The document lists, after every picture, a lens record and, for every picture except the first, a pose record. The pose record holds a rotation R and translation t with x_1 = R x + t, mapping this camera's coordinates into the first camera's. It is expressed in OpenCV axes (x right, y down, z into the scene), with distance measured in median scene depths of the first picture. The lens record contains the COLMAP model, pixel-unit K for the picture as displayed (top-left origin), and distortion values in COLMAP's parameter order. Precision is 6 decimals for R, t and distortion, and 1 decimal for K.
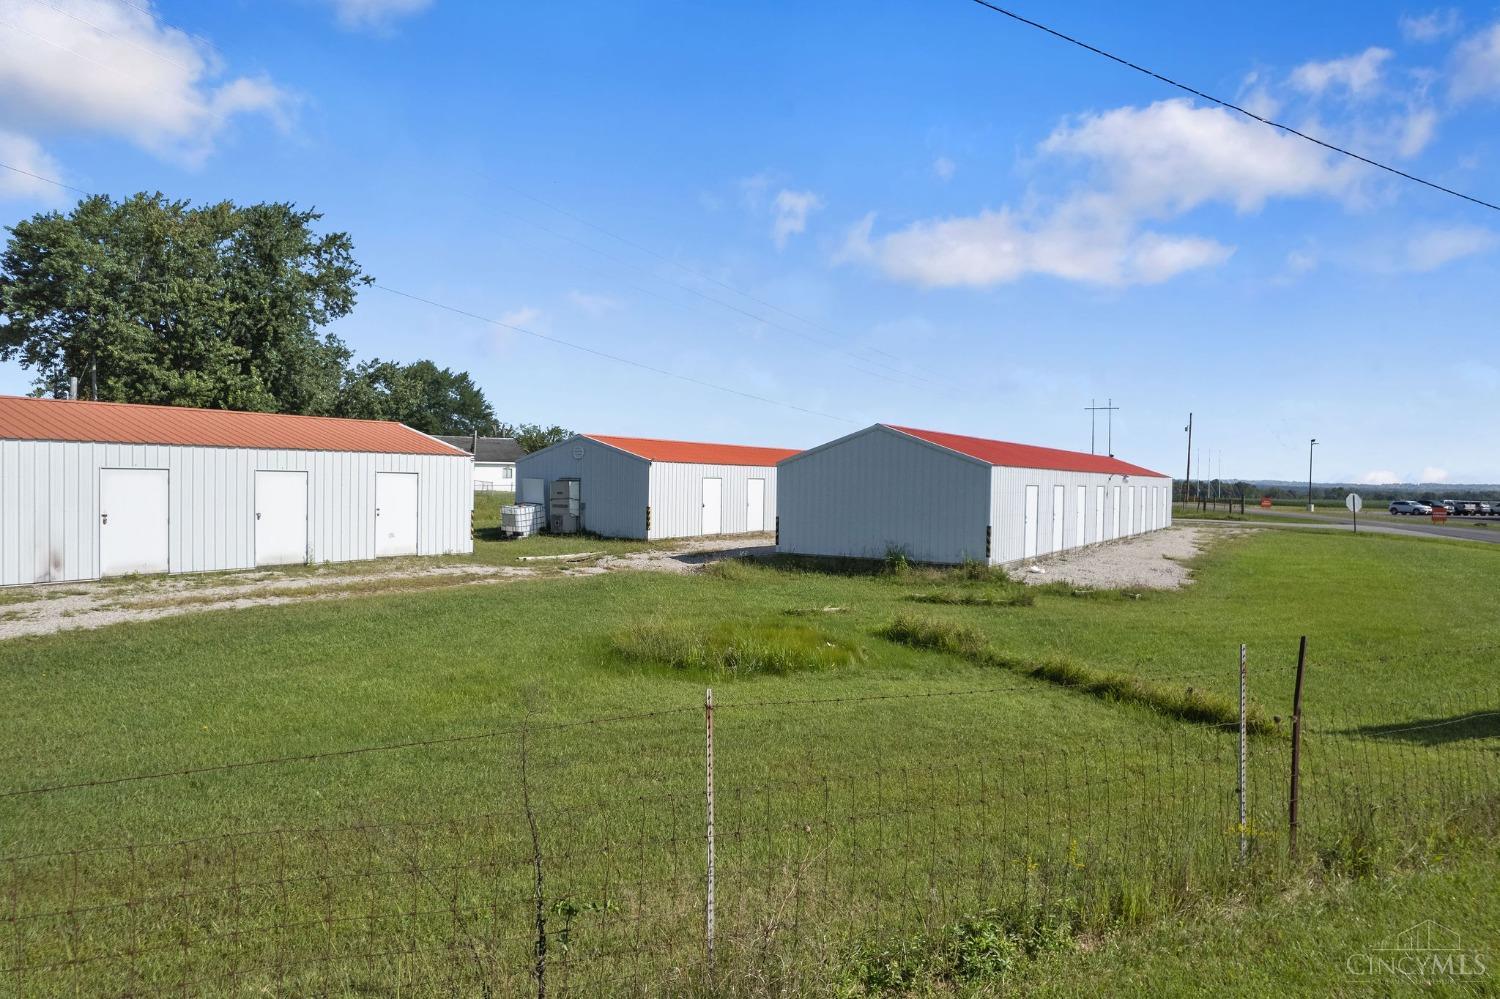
lens RADIAL K [[973.9, 0, 758.8], [0, 973.9, 467.0], [0, 0, 1]] dist [-0.084048, 0.077974]
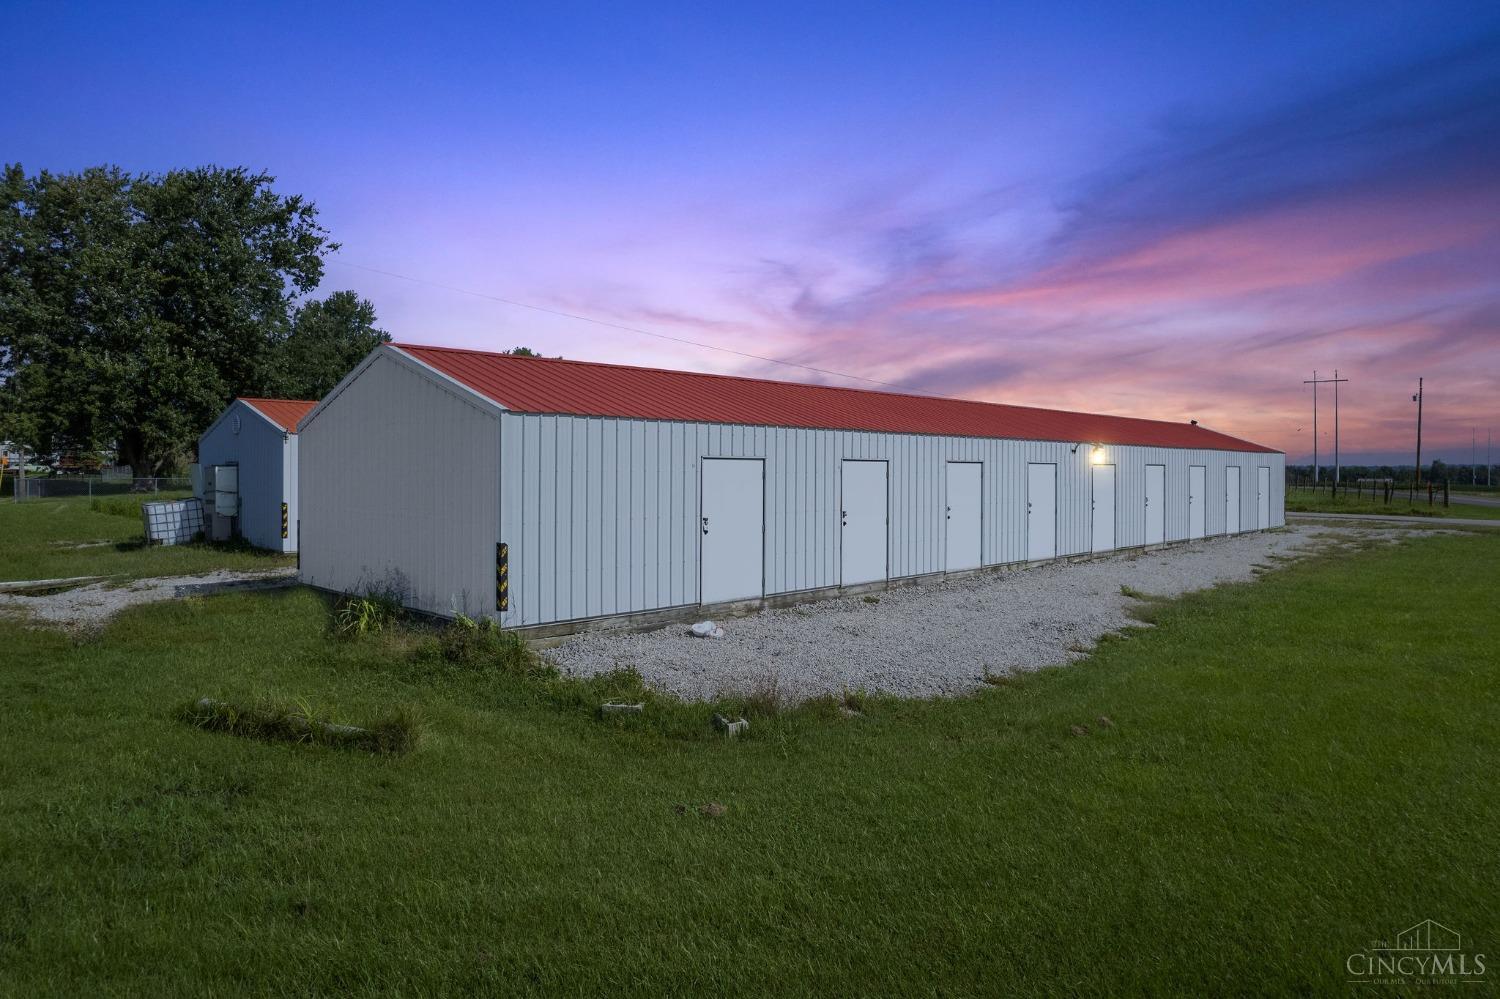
lens RADIAL K [[973.9, 0, 758.8], [0, 973.9, 467.0], [0, 0, 1]] dist [-0.084048, 0.077974]
pose [[0.976299, -0.013305, -0.216014, 0.211909], [0.015204, 0.999859, 0.007131, 0.010658], [0.215889, -0.010246, 0.976364, 0.268513]]
